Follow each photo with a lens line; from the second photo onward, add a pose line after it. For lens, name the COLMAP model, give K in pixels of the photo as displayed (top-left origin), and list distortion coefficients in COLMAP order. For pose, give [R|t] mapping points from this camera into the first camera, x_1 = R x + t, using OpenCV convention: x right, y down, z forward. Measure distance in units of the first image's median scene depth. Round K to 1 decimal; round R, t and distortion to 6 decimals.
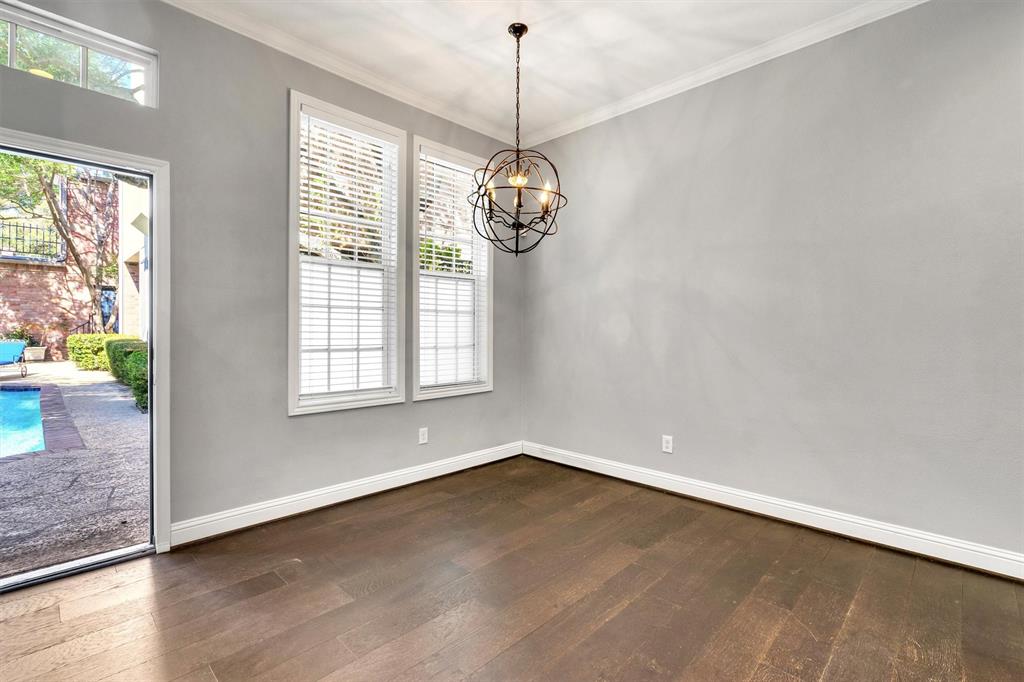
lens RADIAL K [[467.9, 0, 509.2], [0, 467.9, 329.2], [0, 0, 1]] dist [-0.008287, 0.003398]
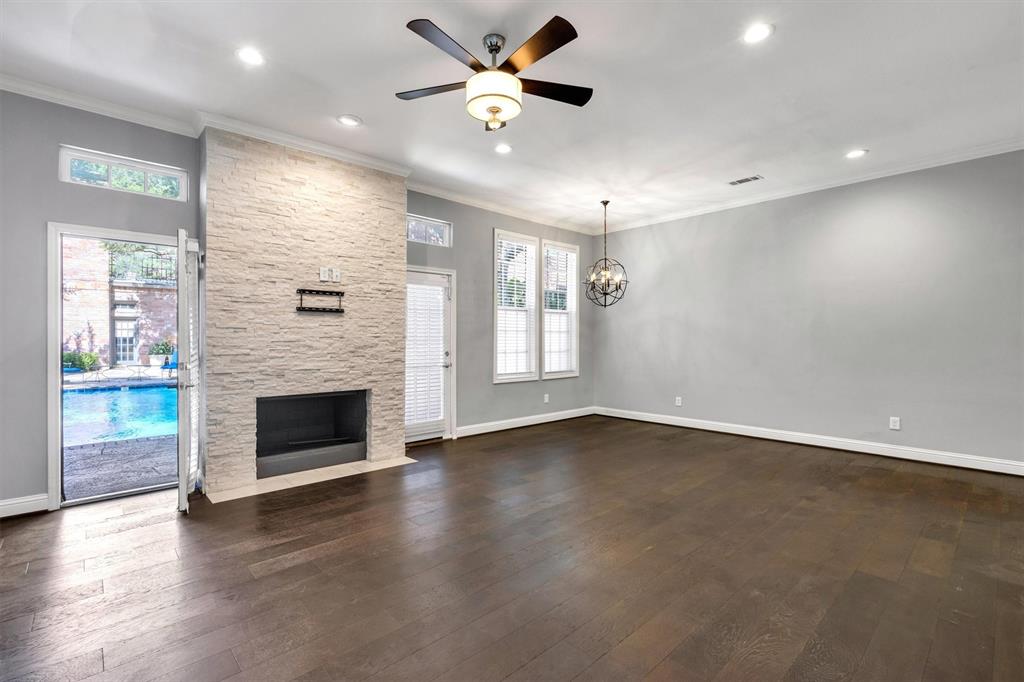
lens RADIAL K [[467.9, 0, 509.5], [0, 467.9, 340.3], [0, 0, 1]] dist [-0.008287, 0.003398]
pose [[0.998833, -0.005607, -0.047969, -0.250737], [0.005825, 0.999973, 0.004407, -0.014809], [0.047943, -0.004681, 0.998839, -0.914433]]
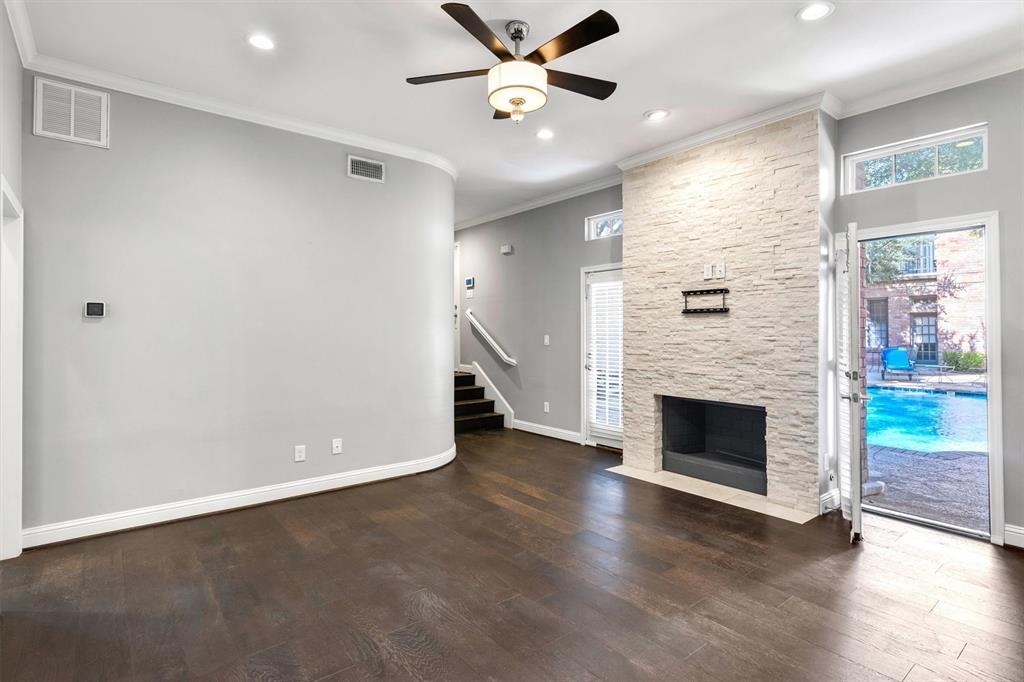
lens RADIAL K [[510.8, 0, 508.7], [0, 510.8, 328.9], [0, 0, 1]] dist [-0.000958, 0.000507]
pose [[-0.126909, -0.014486, -0.991809, 0.484982], [-0.002481, 0.999895, -0.014287, -0.028738], [0.991911, 0.000647, -0.126932, -0.037323]]
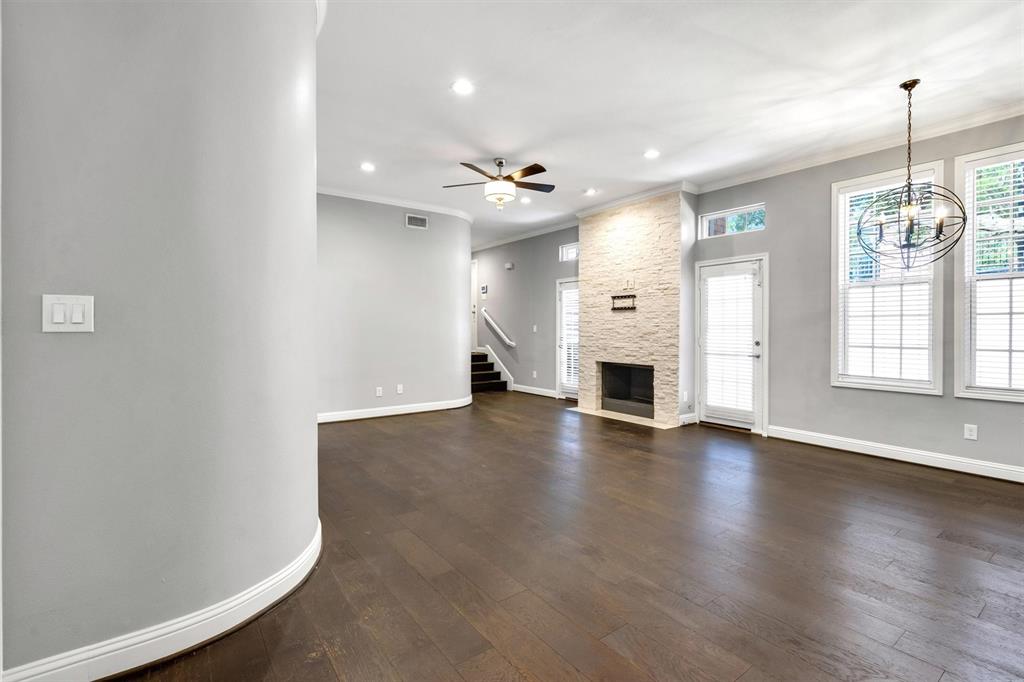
lens RADIAL K [[467.9, 0, 507.2], [0, 467.9, 336.4], [0, 0, 1]] dist [-0.008287, 0.003398]
pose [[-0.171621, 0.005268, -0.985149, 1.090741], [-0.006067, 0.999961, 0.006404, 0.009614], [0.985144, 0.007076, -0.171582, 0.142553]]
